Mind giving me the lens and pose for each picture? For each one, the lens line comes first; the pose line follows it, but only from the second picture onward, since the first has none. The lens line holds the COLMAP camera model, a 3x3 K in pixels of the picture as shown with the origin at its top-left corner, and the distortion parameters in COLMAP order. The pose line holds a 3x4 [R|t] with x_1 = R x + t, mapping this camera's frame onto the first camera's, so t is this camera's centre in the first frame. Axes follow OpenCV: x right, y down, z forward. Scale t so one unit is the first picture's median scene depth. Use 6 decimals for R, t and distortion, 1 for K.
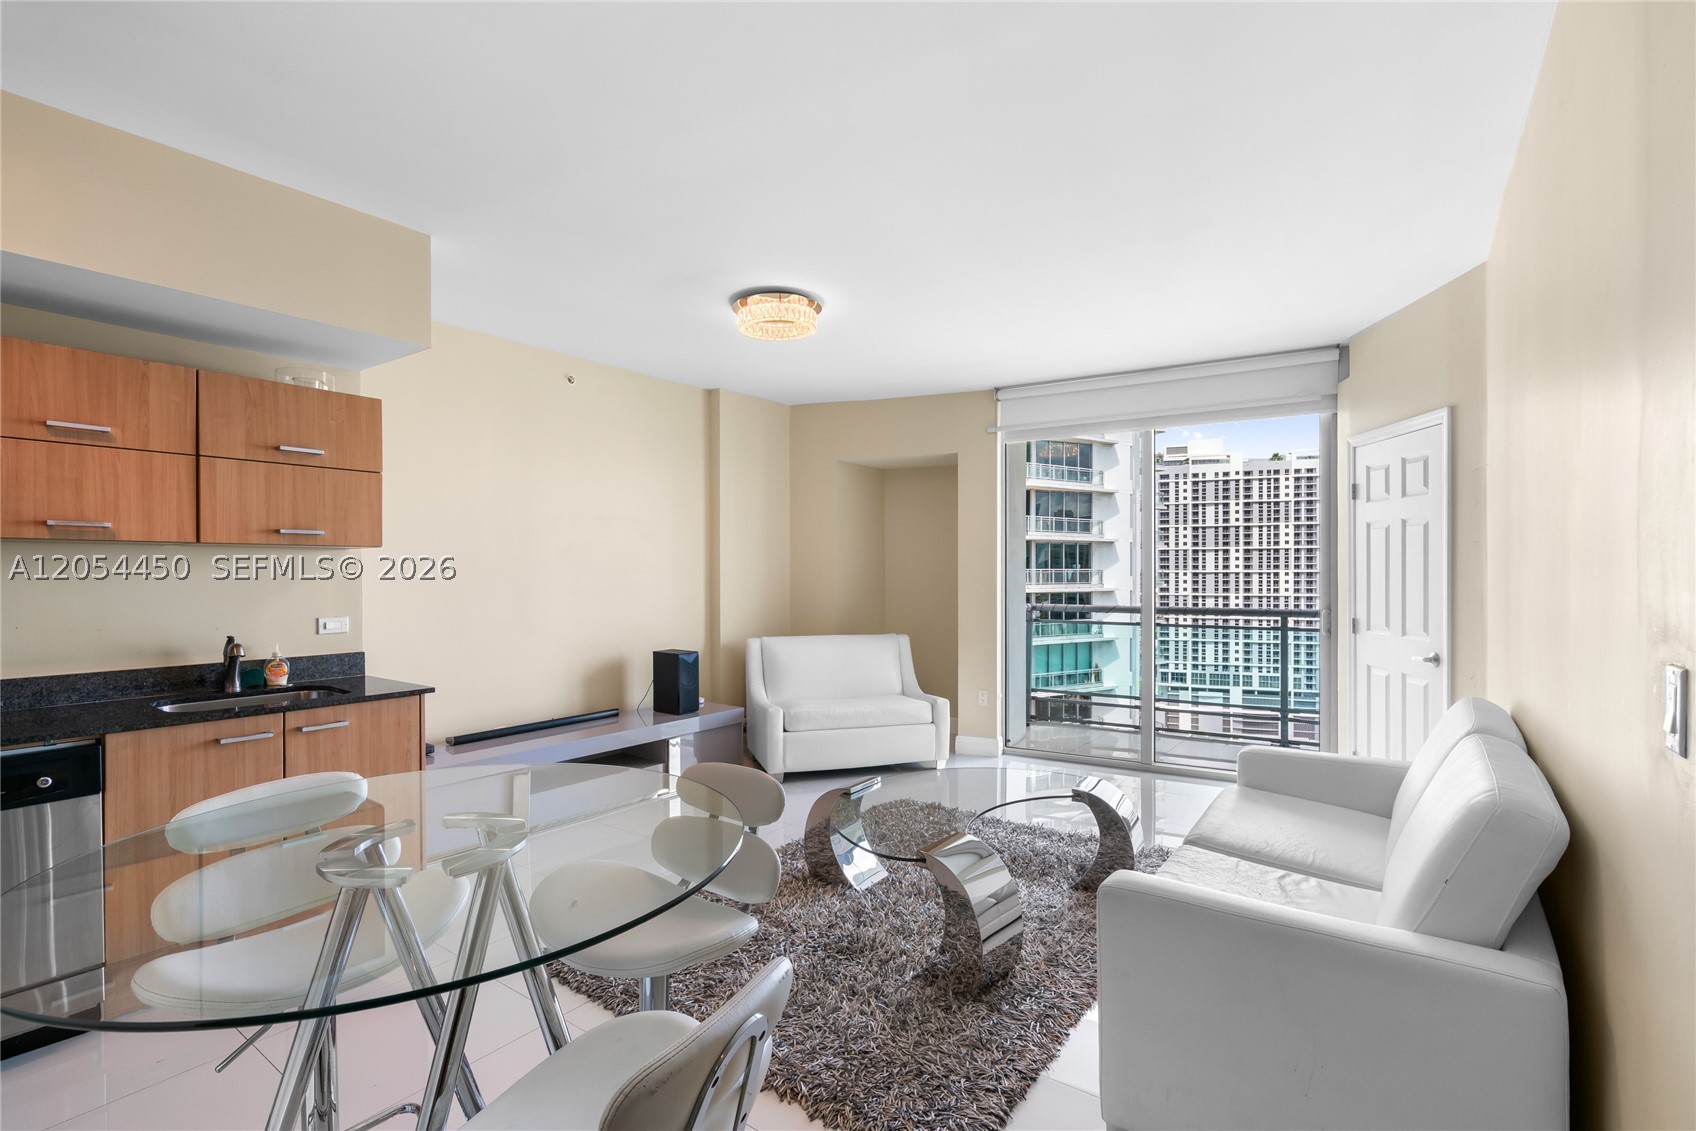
lens RADIAL K [[779.2, 0, 864.3], [0, 779.2, 577.3], [0, 0, 1]] dist [-0.009599, 0.004741]
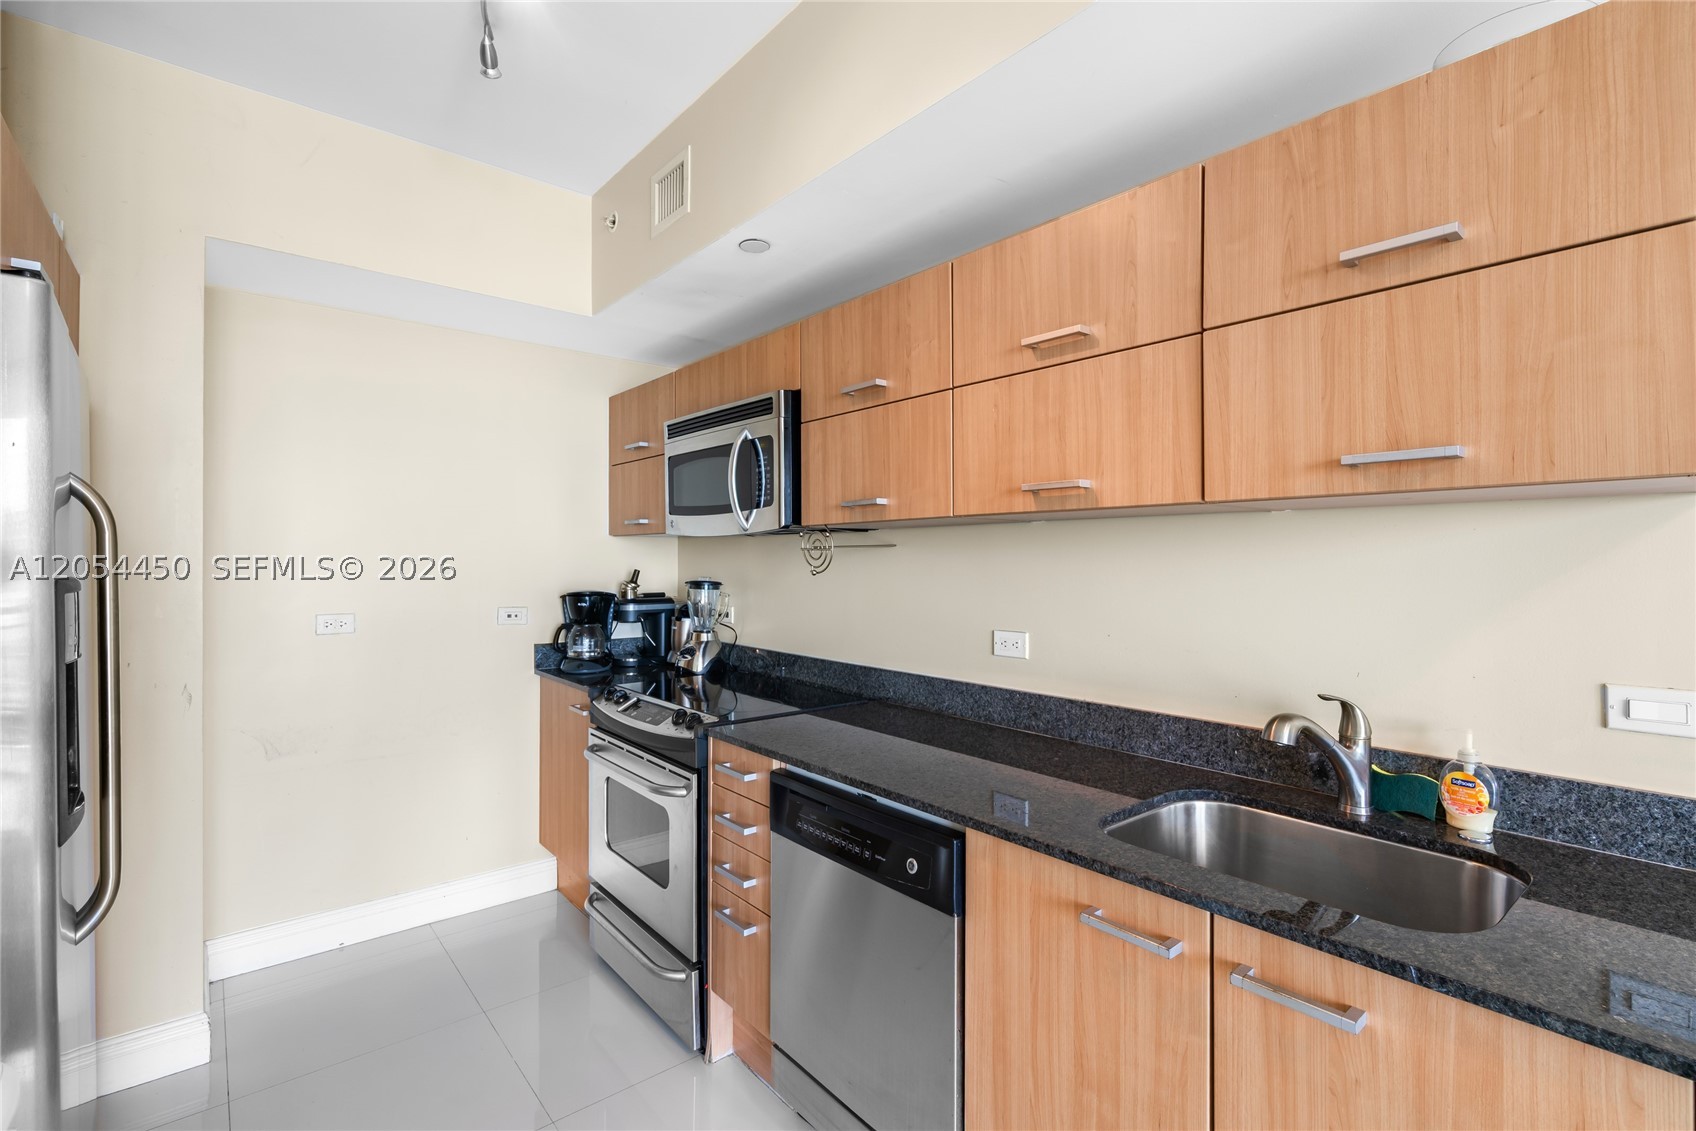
lens RADIAL K [[779.2, 0, 865.9], [0, 779.2, 560.8], [0, 0, 1]] dist [-0.009599, 0.004741]
pose [[-0.250567, 0.002527, -0.968096, -0.300461], [-0.005905, 0.999974, 0.004138, -0.007041], [0.968081, 0.006753, -0.250546, 0.887104]]
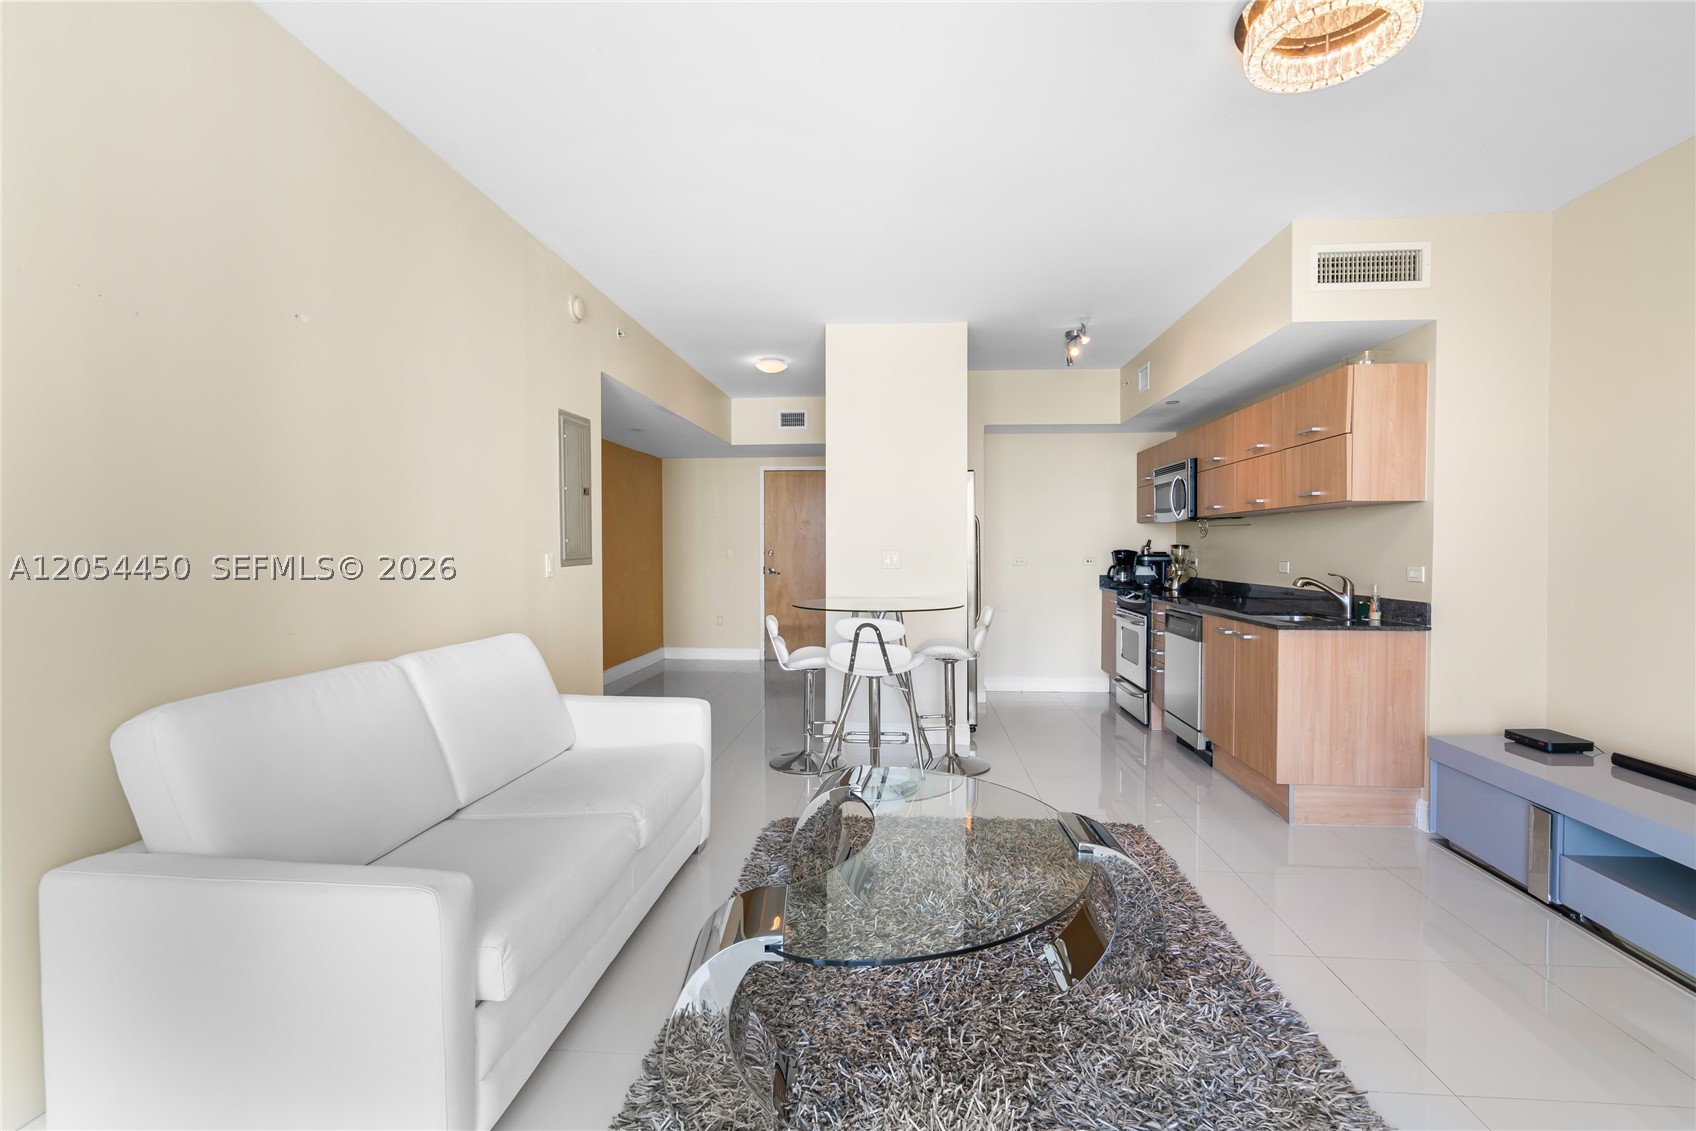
lens RADIAL K [[779.2, 0, 857.8], [0, 779.2, 562.7], [0, 0, 1]] dist [-0.009599, 0.004741]
pose [[-0.855285, 0.013710, -0.517977, 0.614015], [0.000628, 0.999677, 0.025424, 0.022890], [0.518158, 0.021420, -0.855017, 1.811704]]
